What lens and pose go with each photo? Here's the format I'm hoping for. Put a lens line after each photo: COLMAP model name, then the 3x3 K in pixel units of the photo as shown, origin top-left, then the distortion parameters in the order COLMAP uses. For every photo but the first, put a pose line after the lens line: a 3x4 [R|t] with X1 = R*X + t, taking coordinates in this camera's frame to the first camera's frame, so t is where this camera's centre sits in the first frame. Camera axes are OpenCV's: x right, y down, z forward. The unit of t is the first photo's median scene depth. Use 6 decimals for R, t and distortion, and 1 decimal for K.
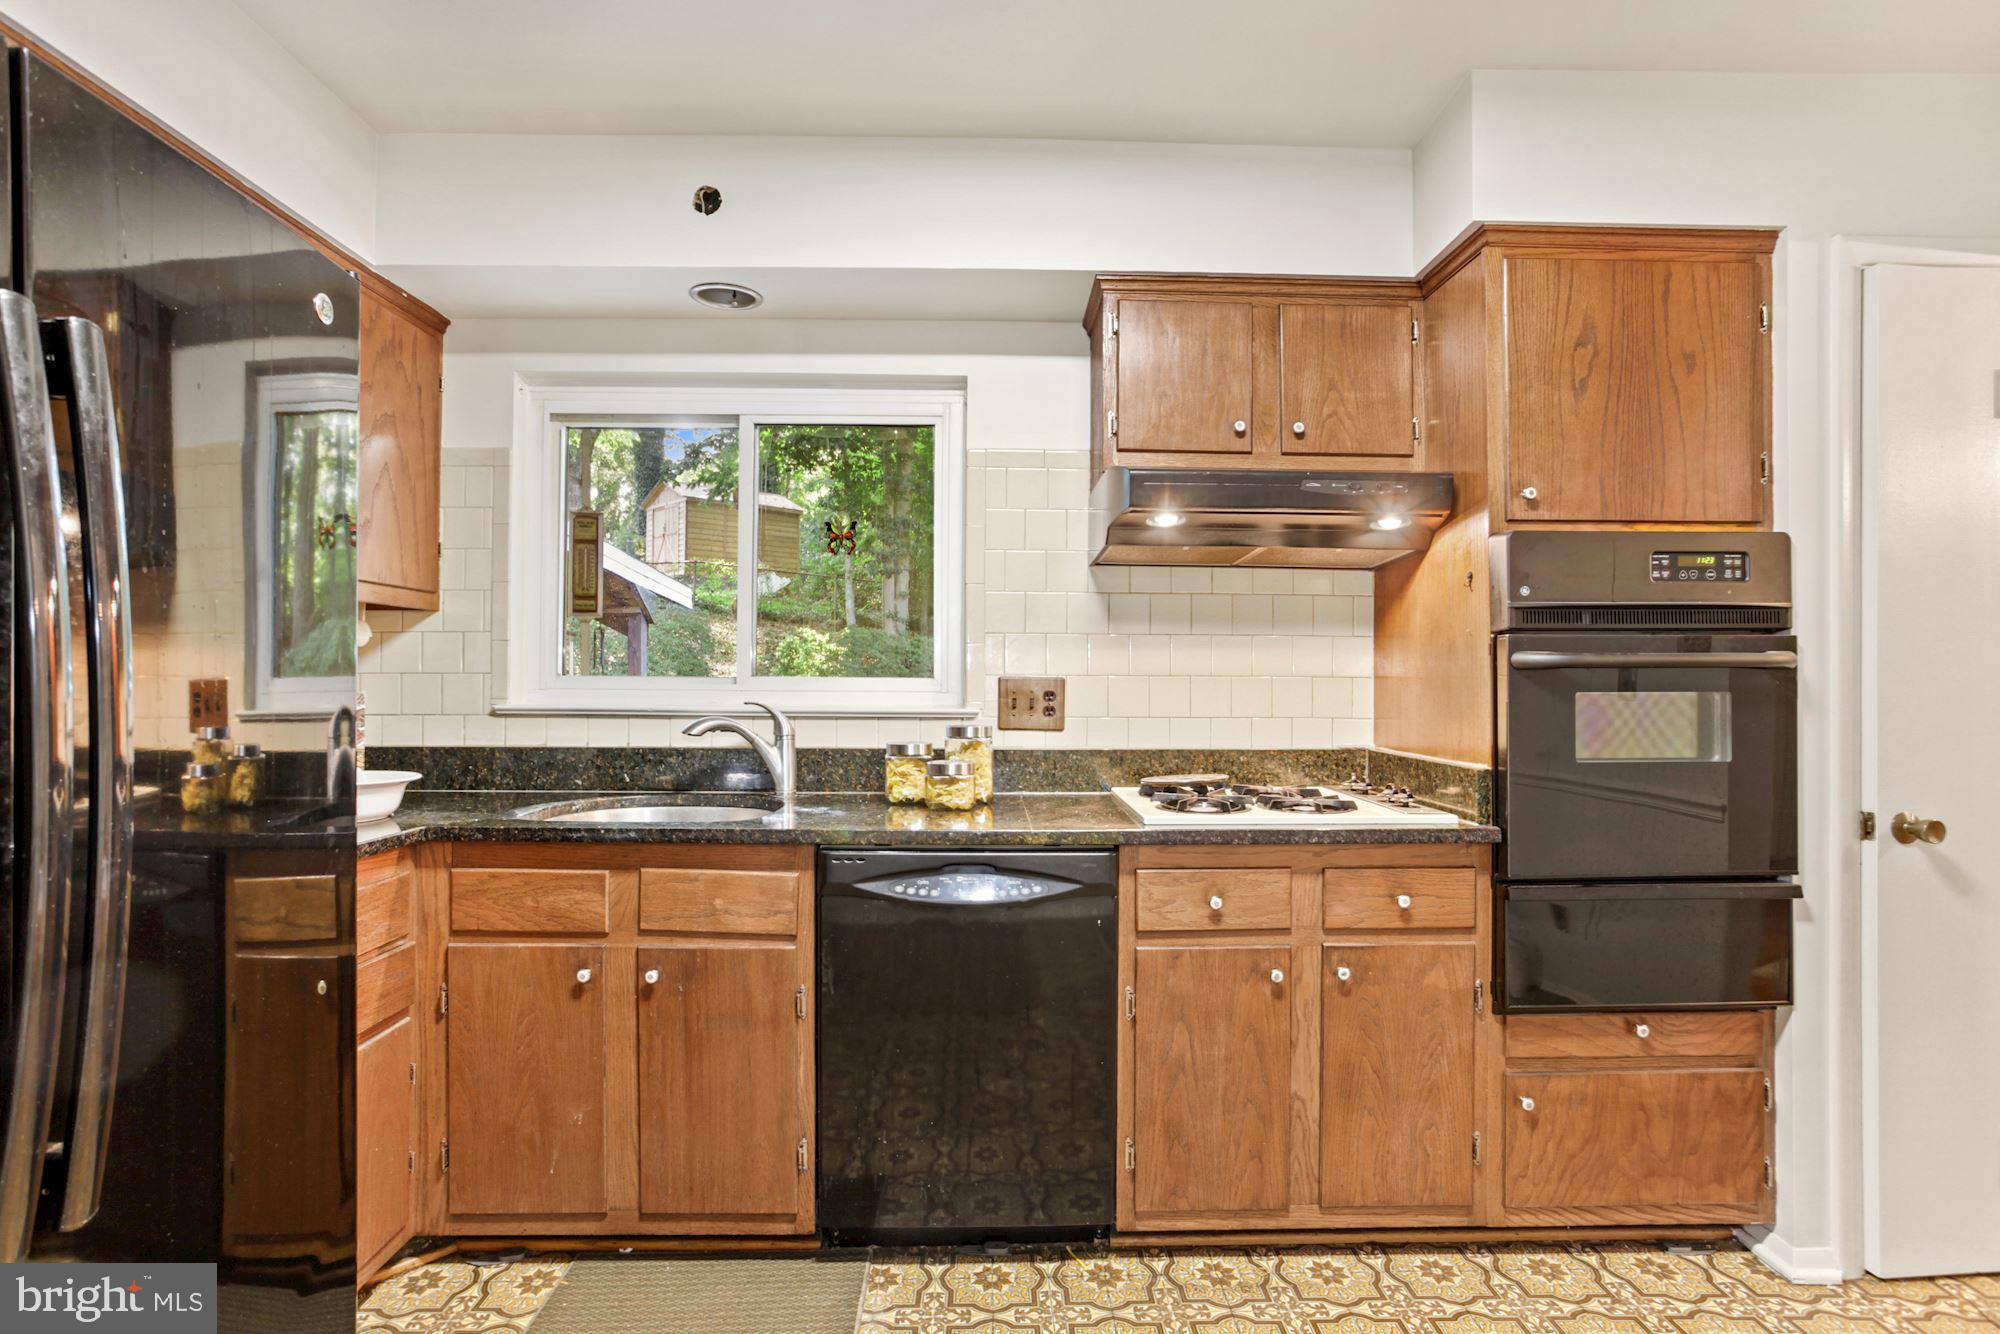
lens RADIAL K [[966.6, 0, 1004.4], [0, 966.6, 676.5], [0, 0, 1]] dist [-0.045256, 0.030921]
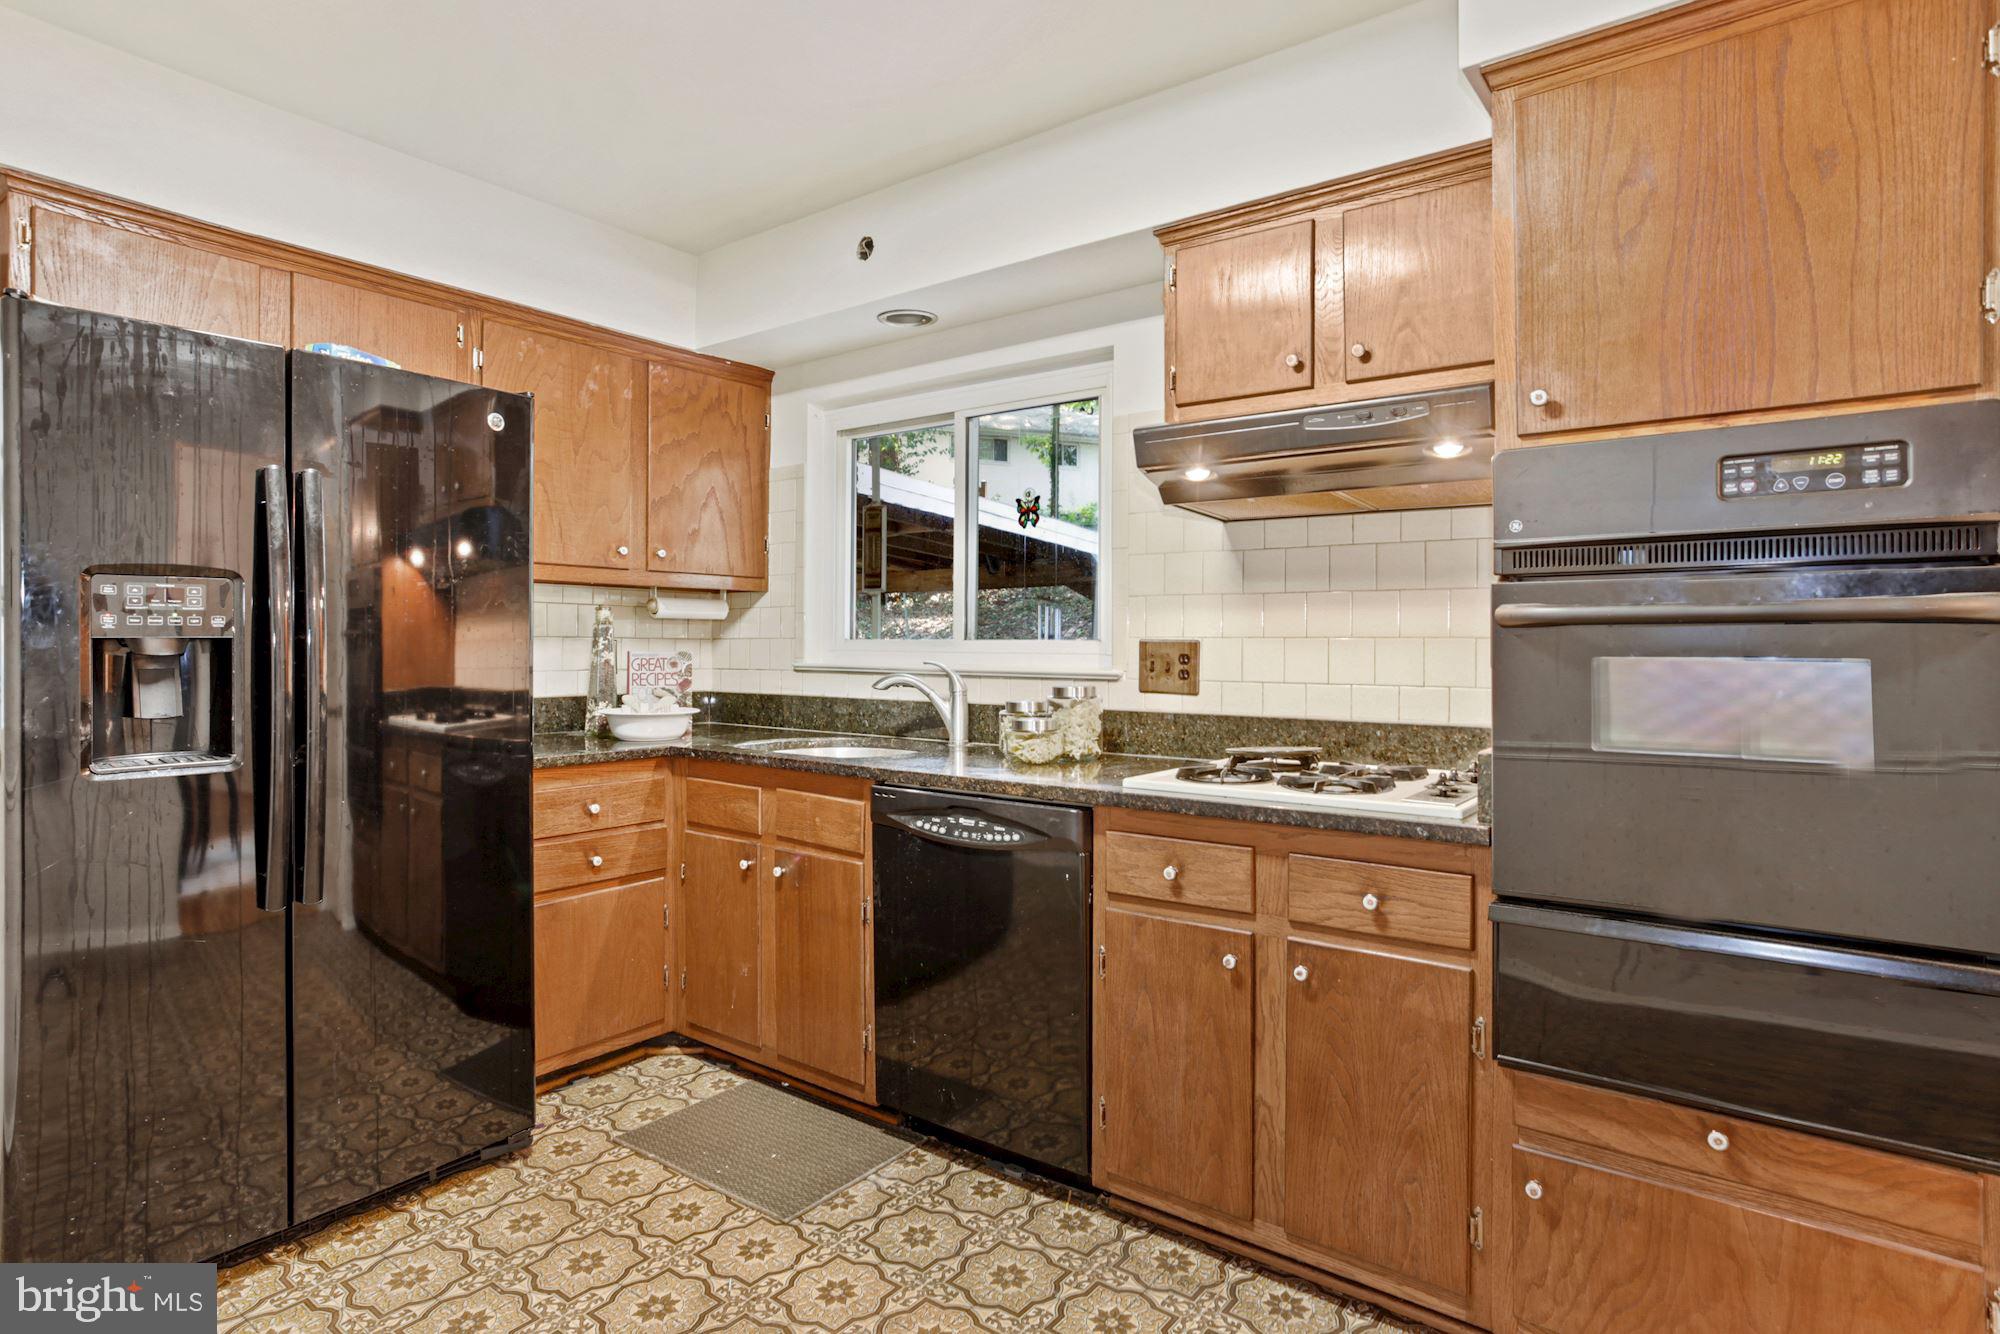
lens RADIAL K [[1050.5, 0, 989.6], [0, 1050.5, 640.7], [0, 0, 1]] dist [-0.042386, 0.031075]
pose [[0.781724, -0.003783, -0.623613, 0.720485], [0.004112, 0.999991, -0.000911, 0.002563], [0.623611, -0.001852, 0.781732, 0.067913]]
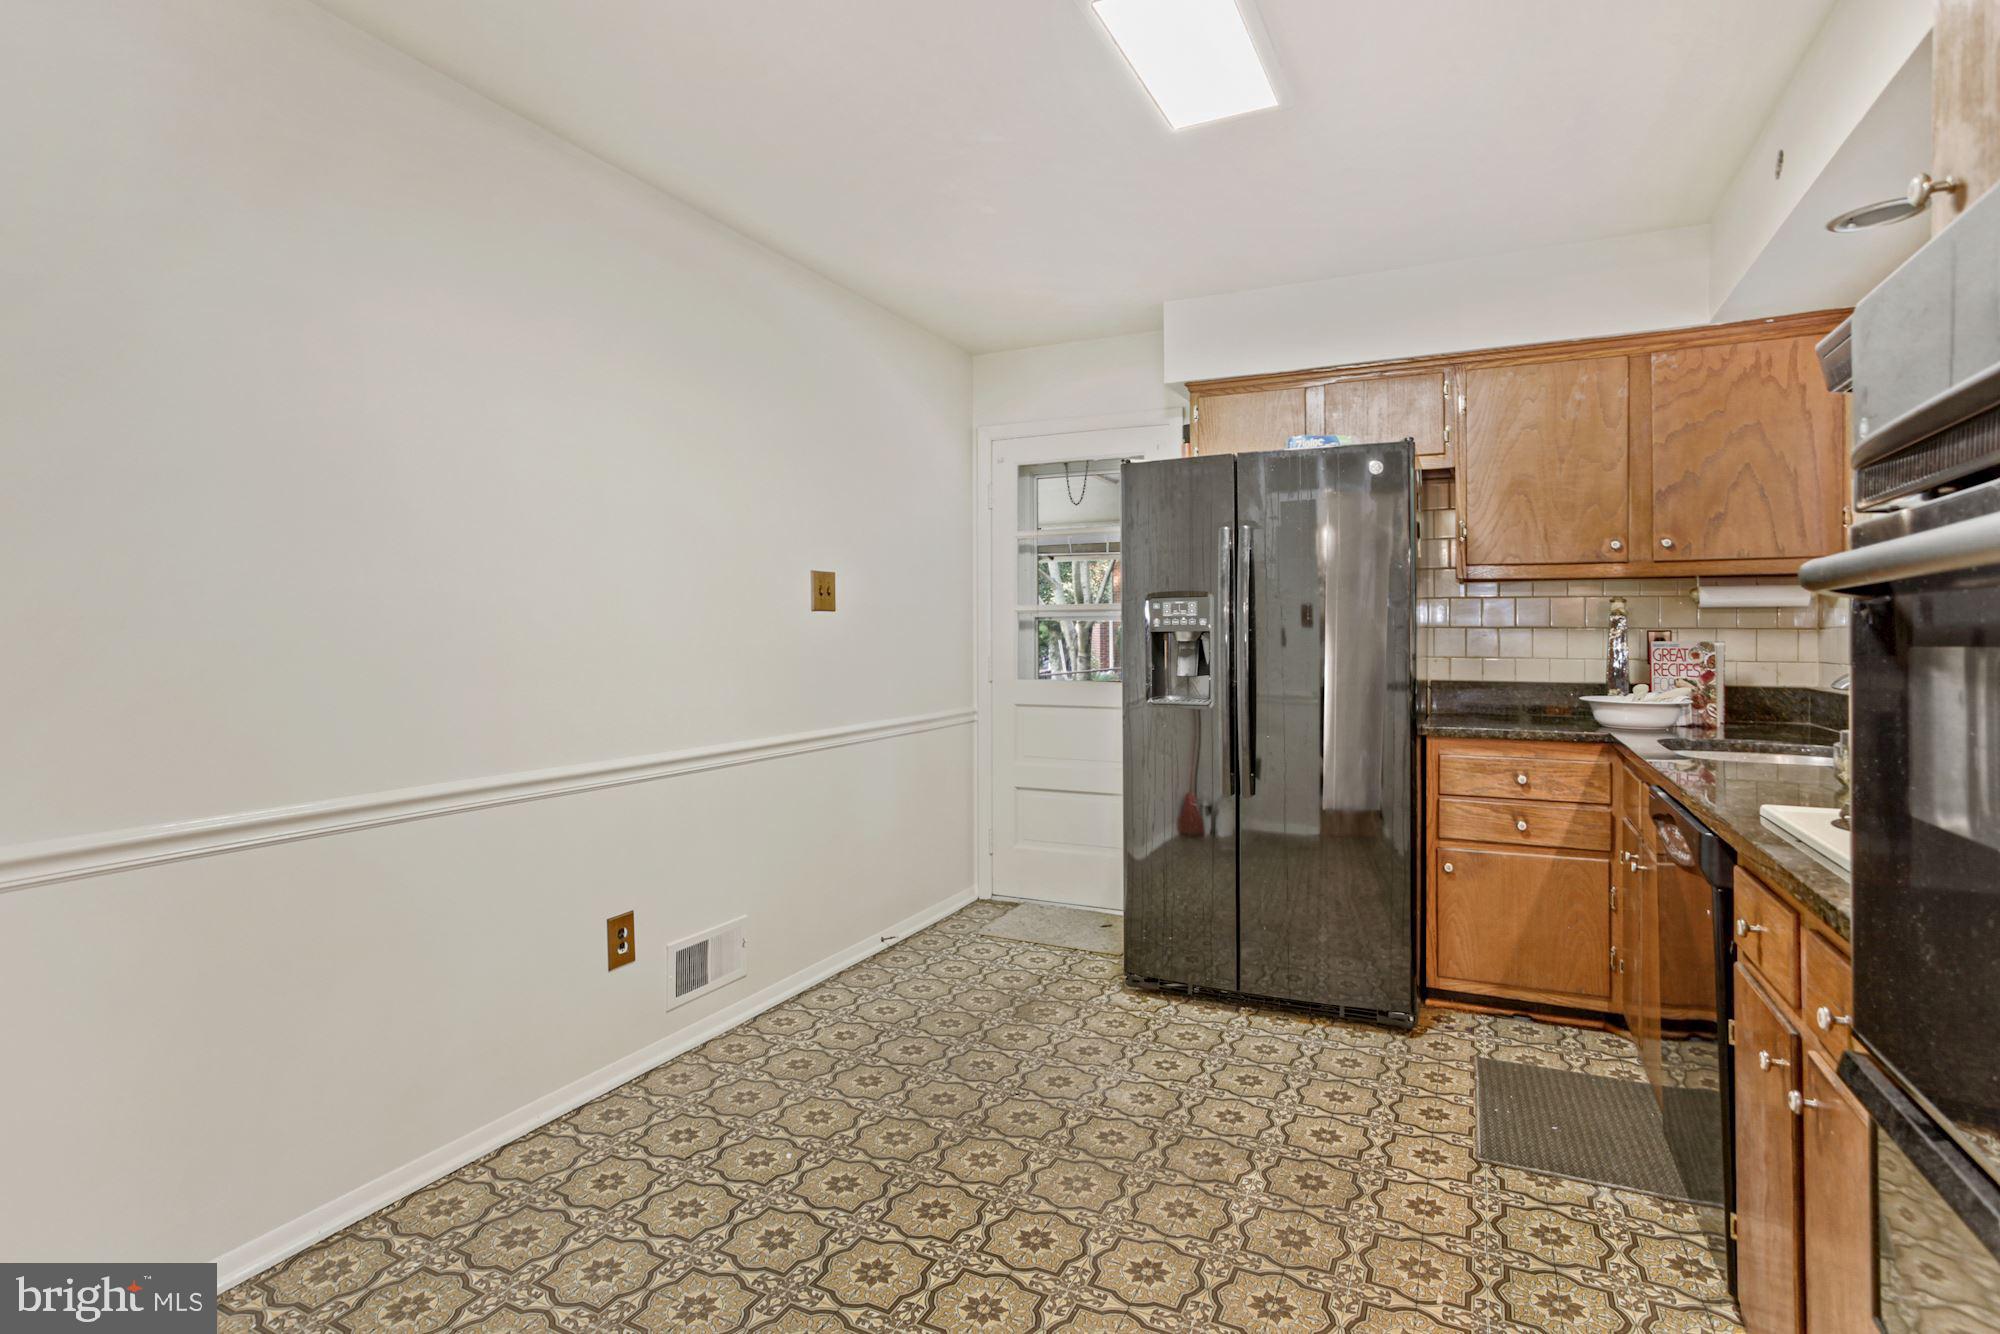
lens RADIAL K [[994.0, 0, 998.1], [0, 994.0, 634.9], [0, 0, 1]] dist [-0.051786, 0.033060]
pose [[-0.460154, -0.004753, -0.887827, 1.129610], [0.004243, 0.999962, -0.007552, 0.012510], [0.887829, -0.007242, -0.460116, 0.823528]]
